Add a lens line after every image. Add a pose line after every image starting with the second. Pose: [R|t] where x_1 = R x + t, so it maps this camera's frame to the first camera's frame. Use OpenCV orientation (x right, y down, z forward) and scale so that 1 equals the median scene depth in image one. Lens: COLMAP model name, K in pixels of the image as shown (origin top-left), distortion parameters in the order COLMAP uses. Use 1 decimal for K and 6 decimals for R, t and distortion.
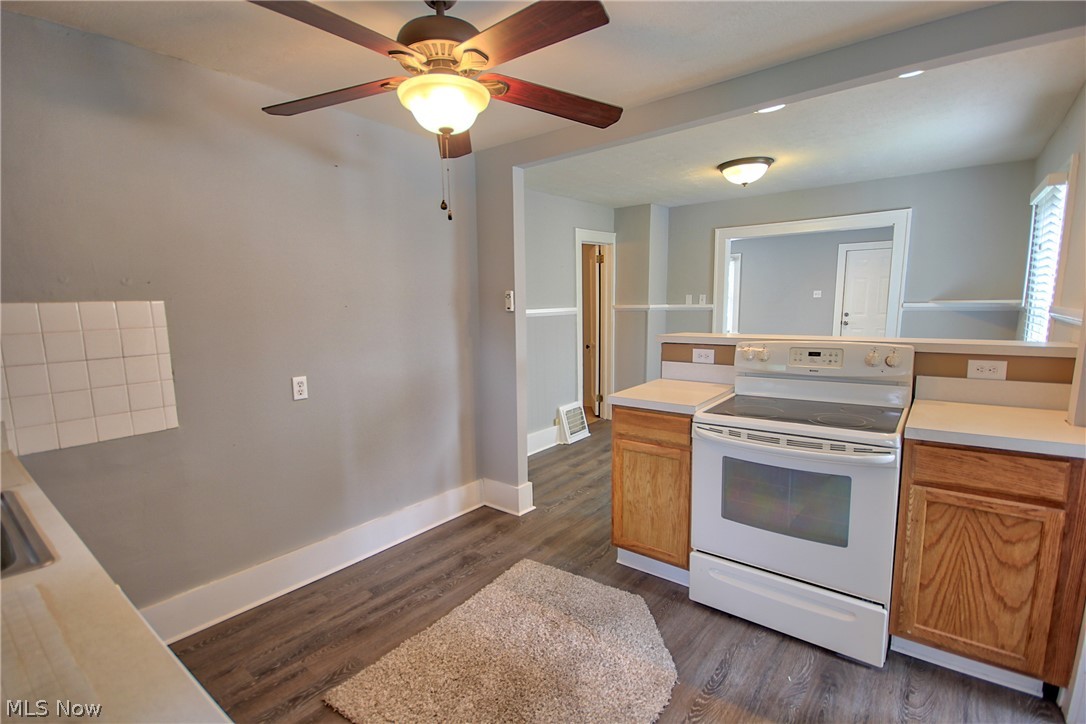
lens RADIAL K [[500.1, 0, 541.3], [0, 500.1, 372.3], [0, 0, 1]] dist [-0.001015, 0.000020]
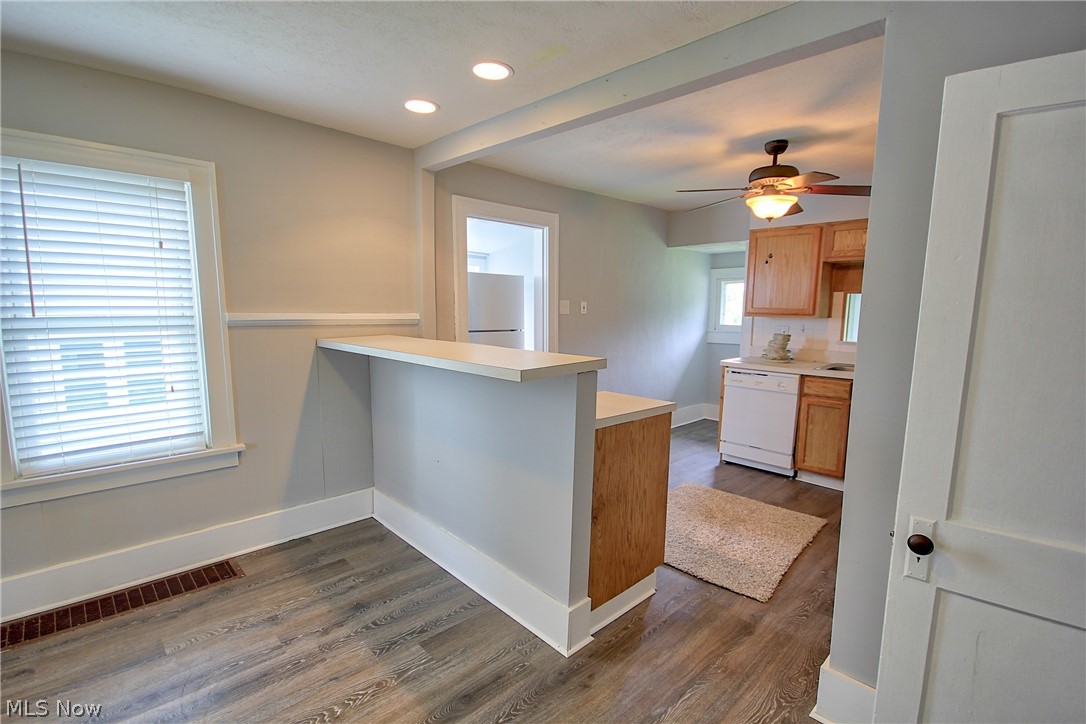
lens RADIAL K [[500.1, 0, 541.3], [0, 500.1, 372.3], [0, 0, 1]] dist [-0.001015, 0.000020]
pose [[-0.991390, -0.009952, 0.130565, 0.273927], [0.024933, 0.964518, 0.262836, -0.284711], [-0.128549, 0.263828, -0.955966, 2.008512]]
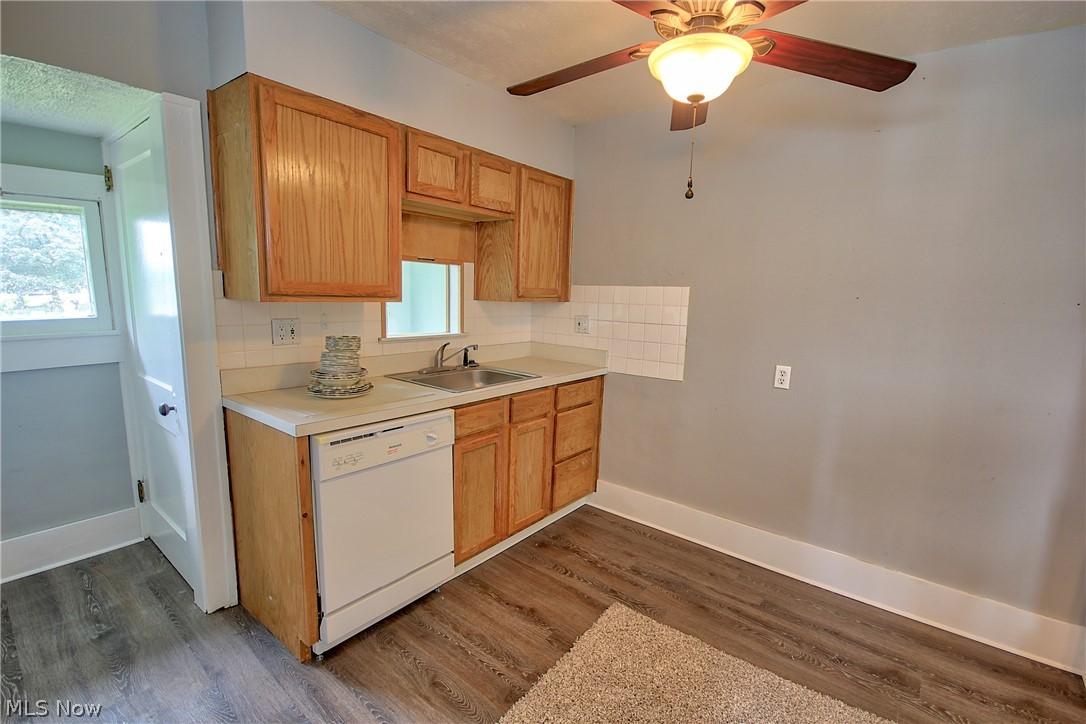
lens RADIAL K [[504.8, 0, 540.3], [0, 504.8, 375.2], [0, 0, 1]] dist [-0.000938, -0.000352]
pose [[-0.010909, 0.185804, -0.982526, 0.515906], [-0.162113, 0.969257, 0.185095, -0.080960], [0.986712, 0.161299, 0.019547, 0.506574]]
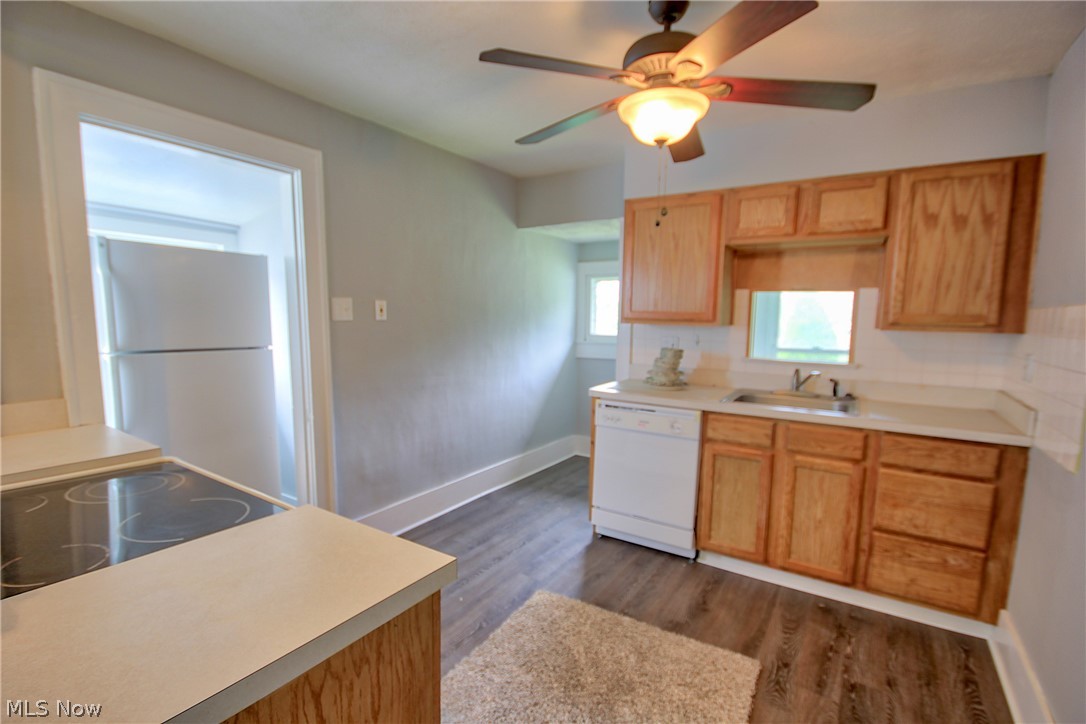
lens RADIAL K [[500.1, 0, 541.3], [0, 500.1, 372.3], [0, 0, 1]] dist [-0.001015, 0.000020]
pose [[-0.995167, 0.015316, -0.096998, 0.105747], [-0.009505, 0.968103, 0.250373, -0.180365], [0.097739, 0.250085, -0.963278, 1.354363]]
